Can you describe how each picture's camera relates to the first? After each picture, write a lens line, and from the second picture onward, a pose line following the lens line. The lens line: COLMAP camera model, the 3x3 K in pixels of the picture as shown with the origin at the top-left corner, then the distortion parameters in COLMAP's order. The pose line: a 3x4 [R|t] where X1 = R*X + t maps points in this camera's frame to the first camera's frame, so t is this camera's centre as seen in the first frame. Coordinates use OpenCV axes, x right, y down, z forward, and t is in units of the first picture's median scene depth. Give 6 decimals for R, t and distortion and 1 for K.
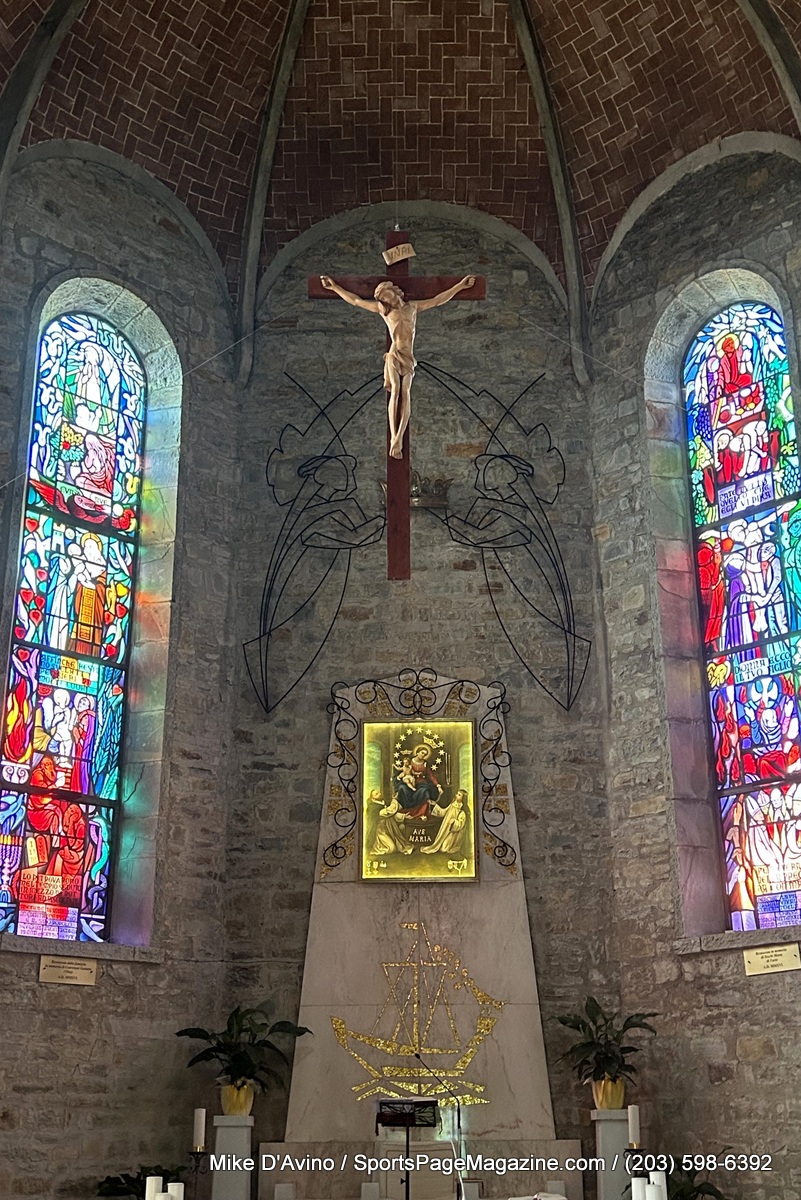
lens RADIAL K [[1407.4, 0, 400.5], [0, 1407.4, 600.0], [0, 0, 1]] dist [0.119845, -0.049055]
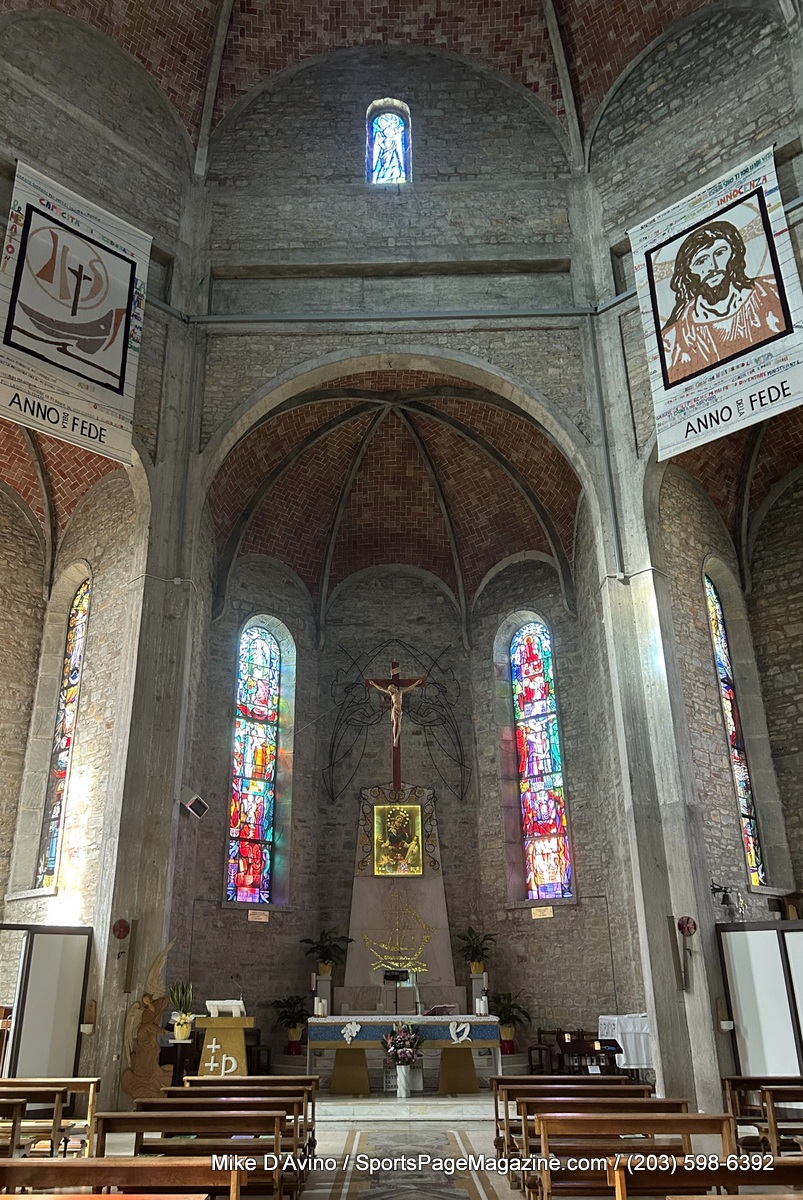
lens RADIAL K [[925.4, 0, 358.7], [0, 925.4, 569.0], [0, 0, 1]] dist [0.047023, -0.051618]
pose [[0.999993, 0.002830, -0.002259, -0.049750], [-0.002940, 0.998734, -0.050216, -0.228479], [0.002114, 0.050222, 0.998736, -0.563000]]
